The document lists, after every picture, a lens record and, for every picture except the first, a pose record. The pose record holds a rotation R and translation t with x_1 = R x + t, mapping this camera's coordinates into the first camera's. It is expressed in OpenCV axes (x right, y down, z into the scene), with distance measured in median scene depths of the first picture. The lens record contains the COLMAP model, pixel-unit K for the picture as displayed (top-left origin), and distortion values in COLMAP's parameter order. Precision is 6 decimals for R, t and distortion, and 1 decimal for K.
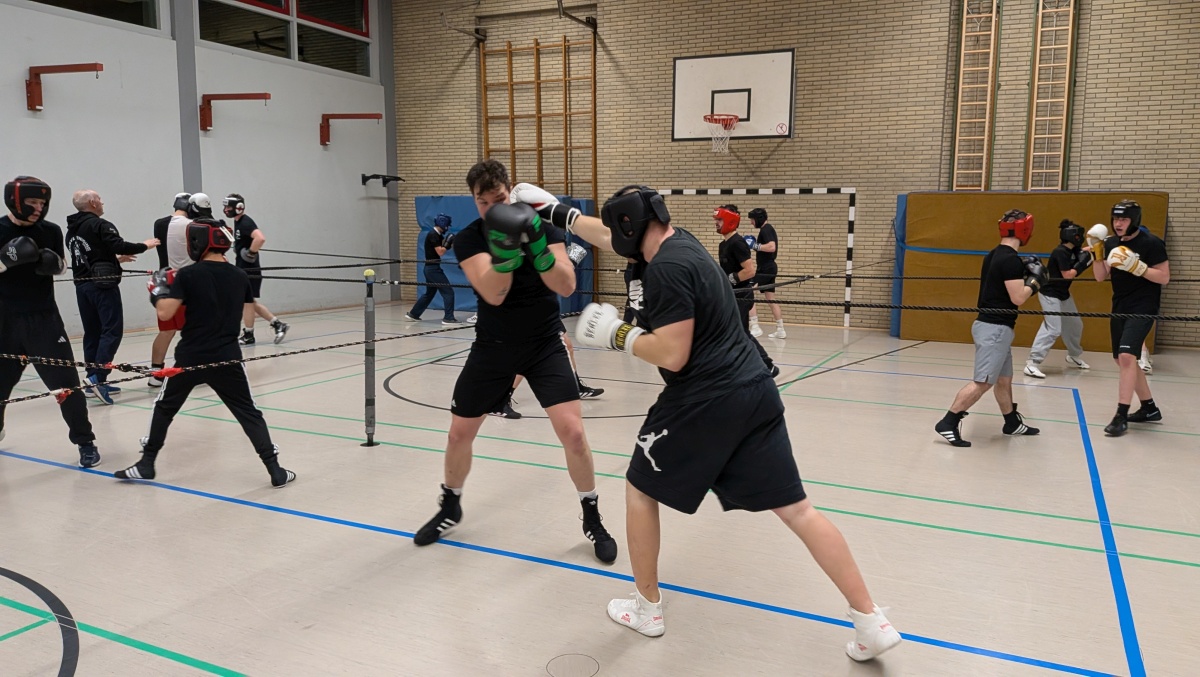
lens RADIAL K [[859.3, 0, 632.4], [0, 859.3, 333.5], [0, 0, 1]] dist [0.054183, -0.093635]
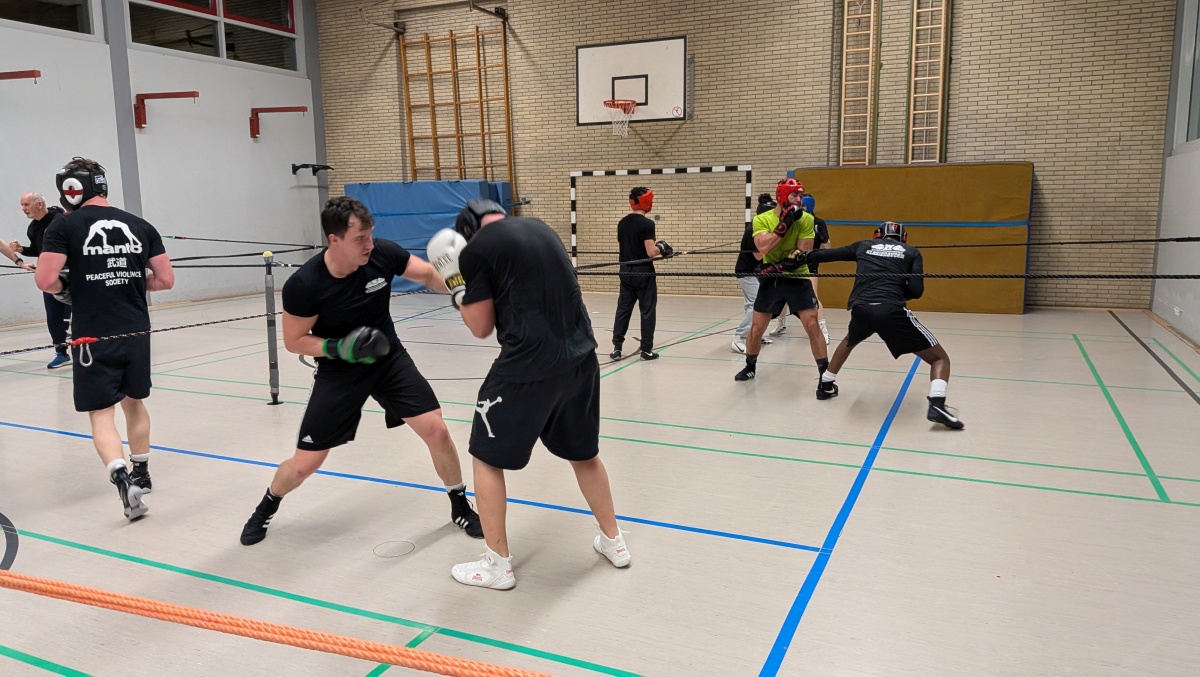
lens RADIAL K [[860.1, 0, 578.8], [0, 860.1, 335.3], [0, 0, 1]] dist [0.061733, -0.107878]
pose [[0.999608, -0.024611, -0.013365, 0.055631], [0.024929, 0.999398, 0.024129, 0.009211], [0.012763, -0.024453, 0.999620, -0.069431]]
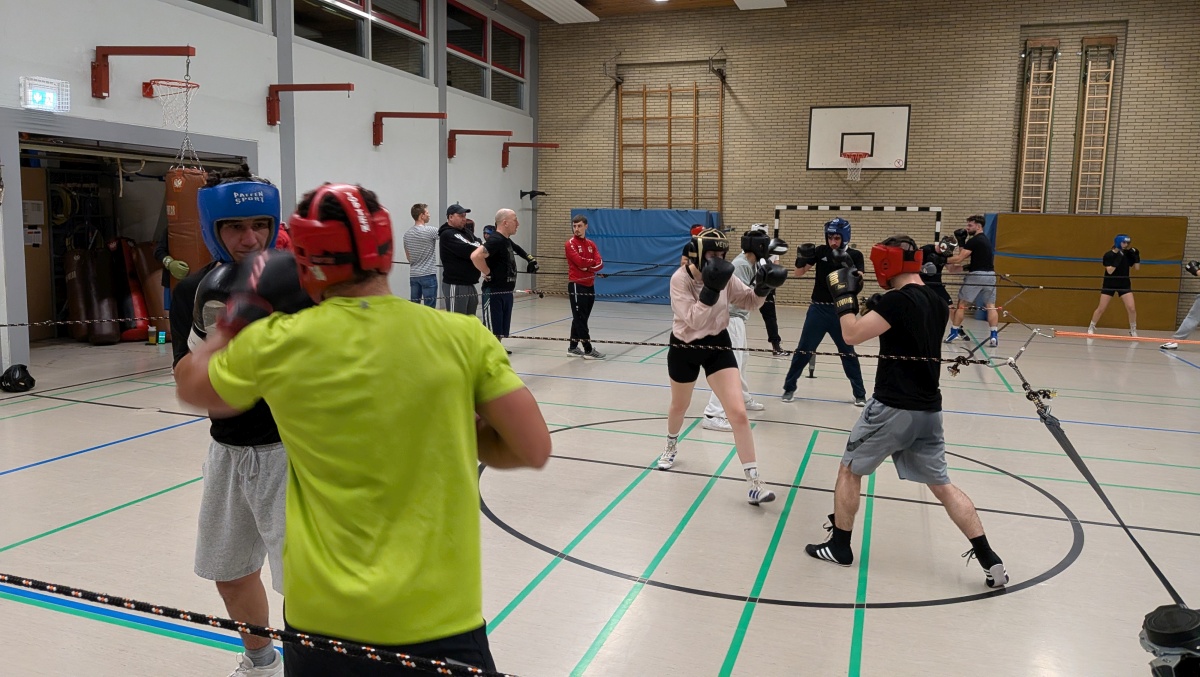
lens RADIAL K [[855.3, 0, 580.8], [0, 855.3, 325.7], [0, 0, 1]] dist [0.048411, -0.103833]
pose [[0.996124, -0.002419, 0.087929, -0.406978], [0.003061, 0.999970, -0.007160, 0.020194], [-0.087909, 0.007402, 0.996101, -0.259905]]
